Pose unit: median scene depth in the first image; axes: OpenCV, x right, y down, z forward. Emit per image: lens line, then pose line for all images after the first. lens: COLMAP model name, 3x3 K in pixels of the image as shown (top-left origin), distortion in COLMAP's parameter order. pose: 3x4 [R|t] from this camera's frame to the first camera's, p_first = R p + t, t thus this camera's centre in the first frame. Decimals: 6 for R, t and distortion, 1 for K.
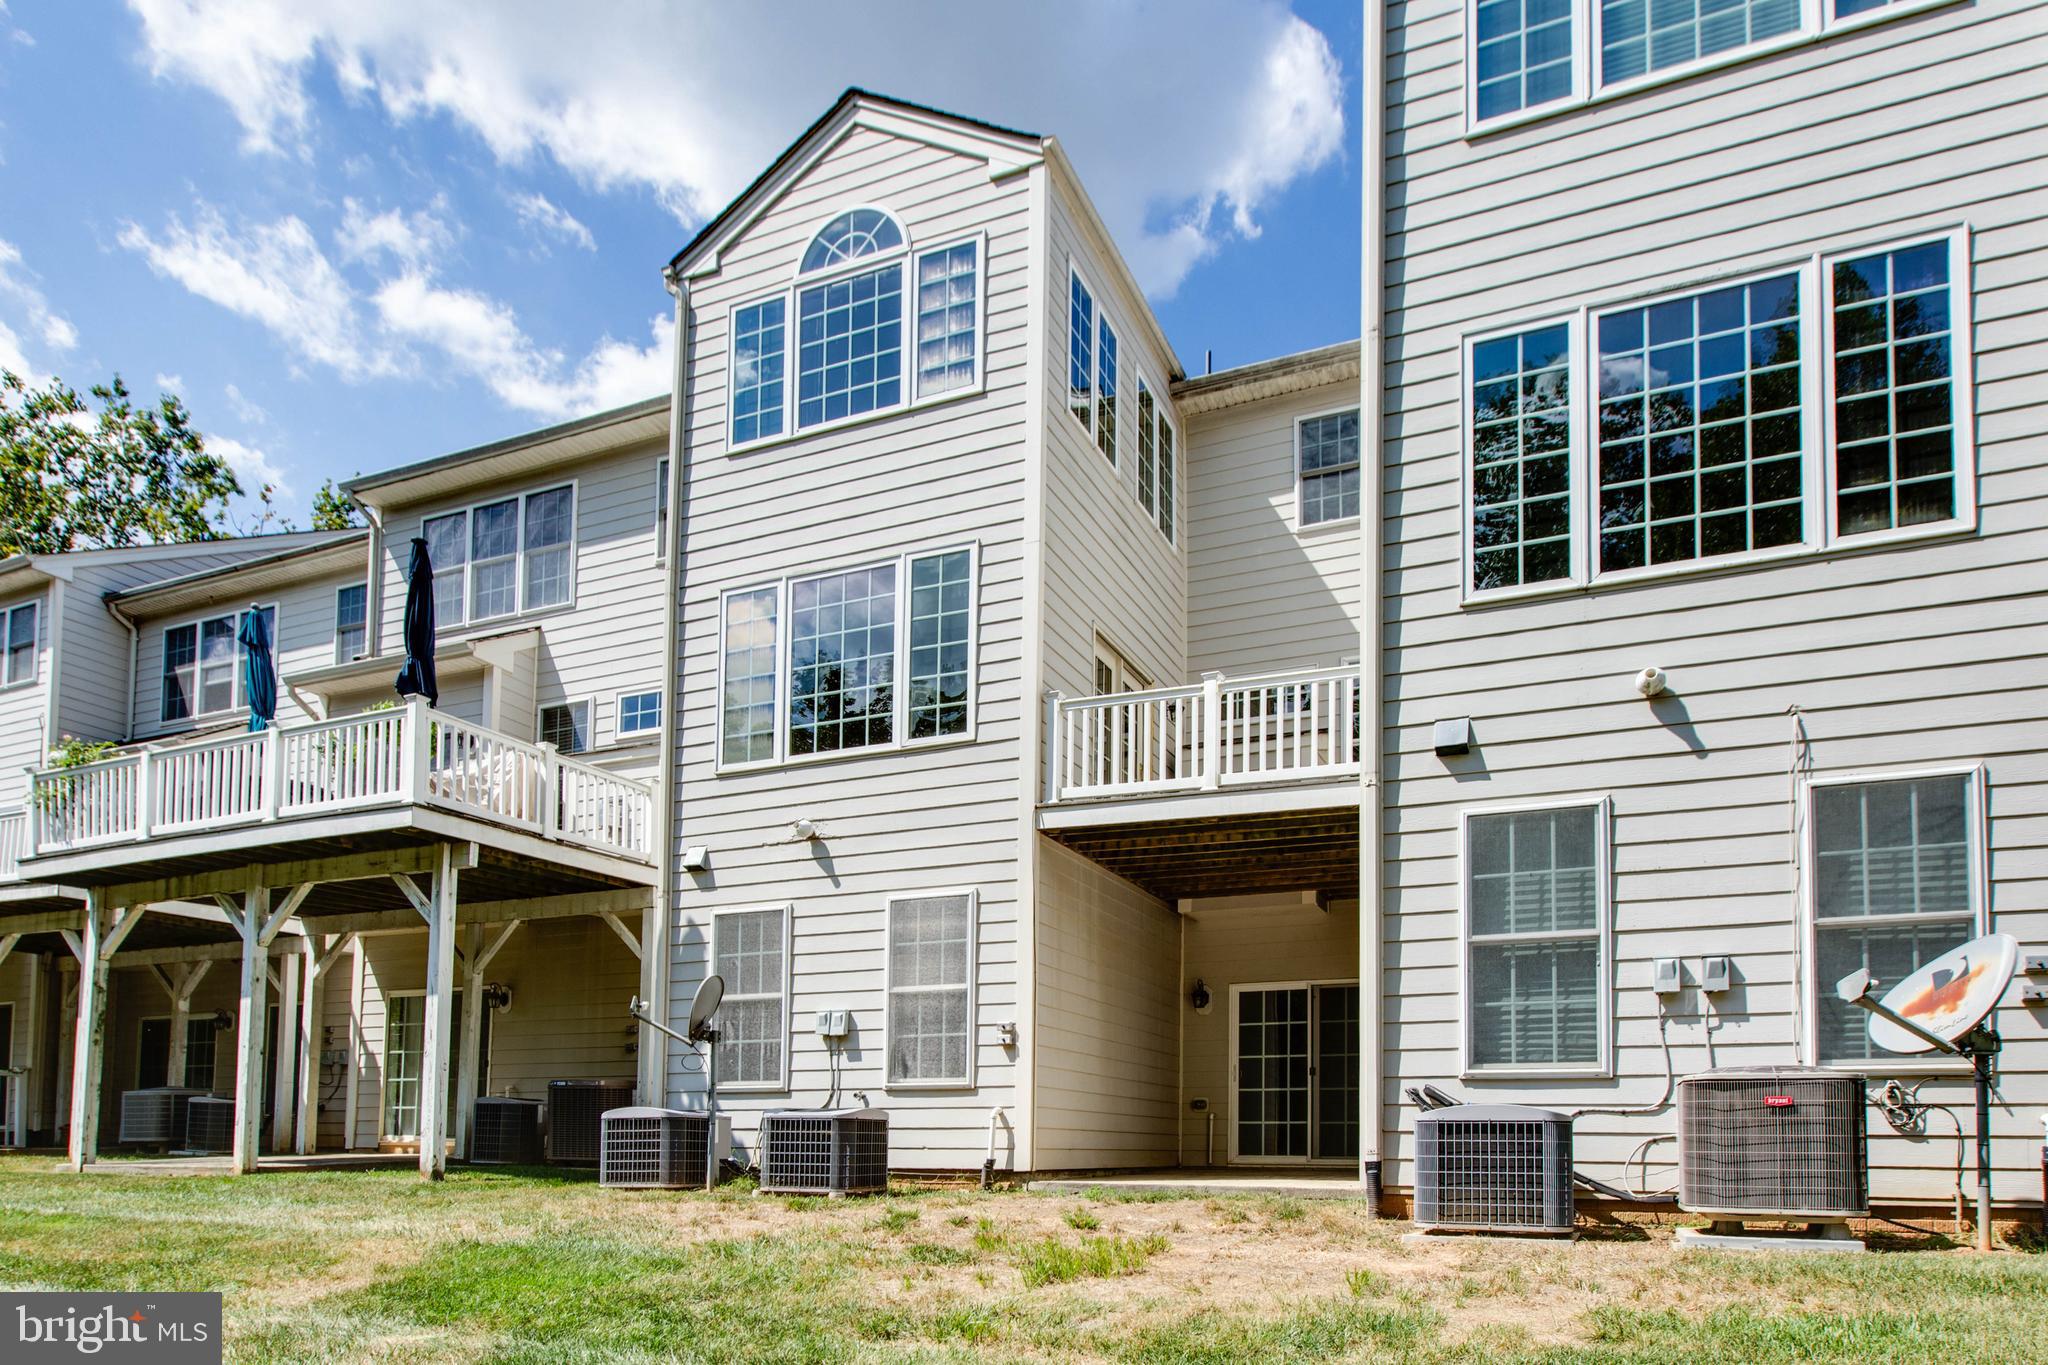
lens RADIAL K [[3608.8, 0, 1024.0], [0, 3608.8, 682.5], [0, 0, 1]] dist [0.111000, -0.919520]
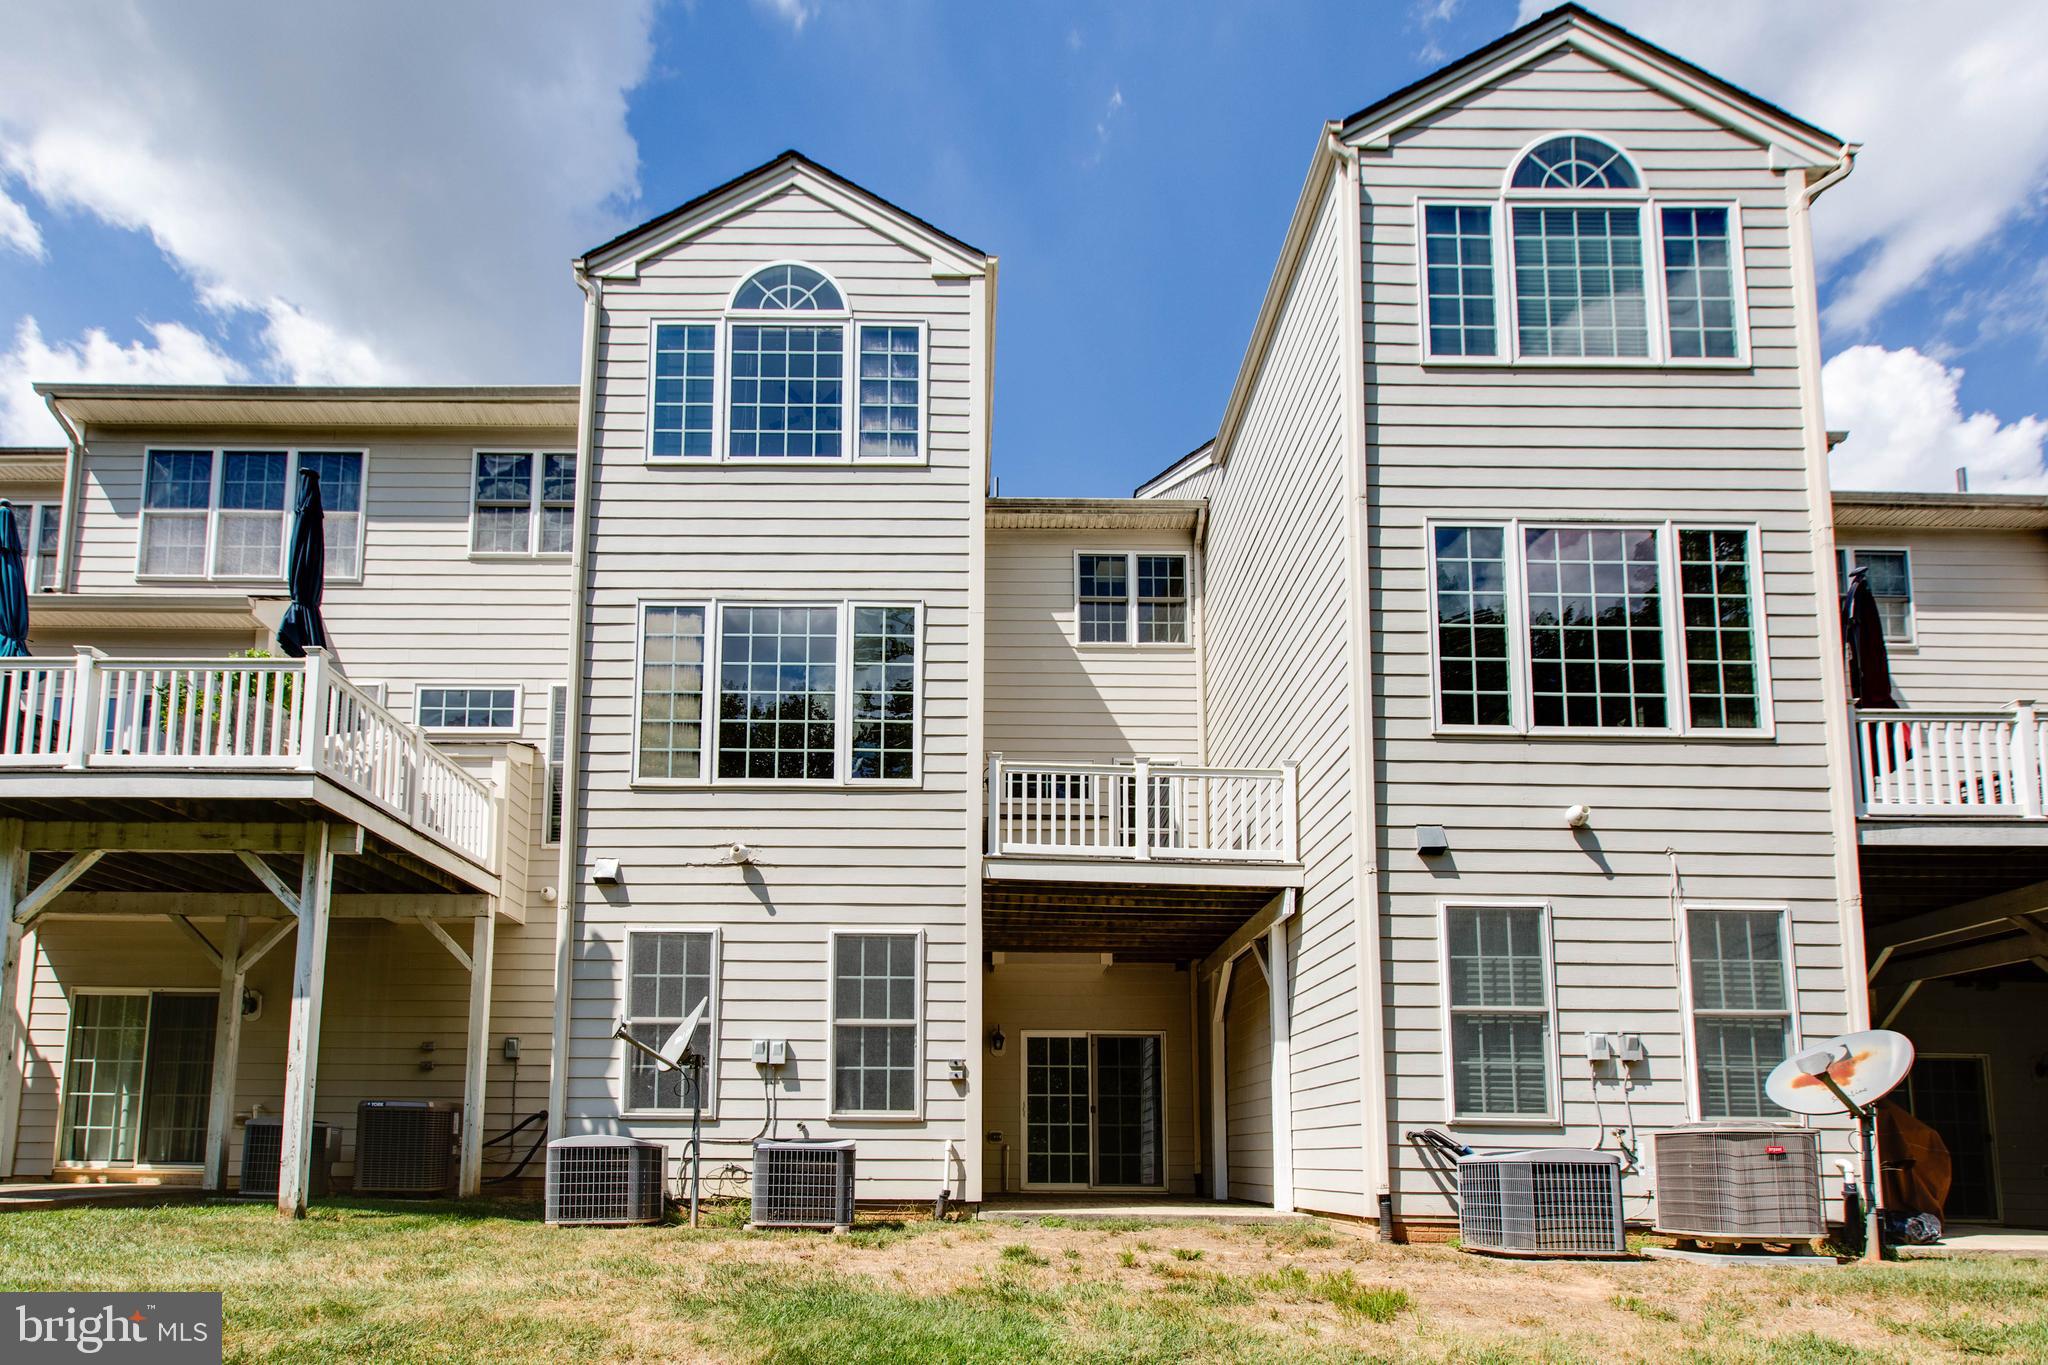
lens RADIAL K [[2164.0, 0, 1019.9], [0, 2164.0, 734.0], [0, 0, 1]] dist [0.019733, 0.014236]
pose [[0.646742, 0.147764, 0.748258, -0.464673], [-0.105946, 0.988947, -0.103723, 0.062281], [-0.755314, -0.012193, 0.655249, 0.558451]]
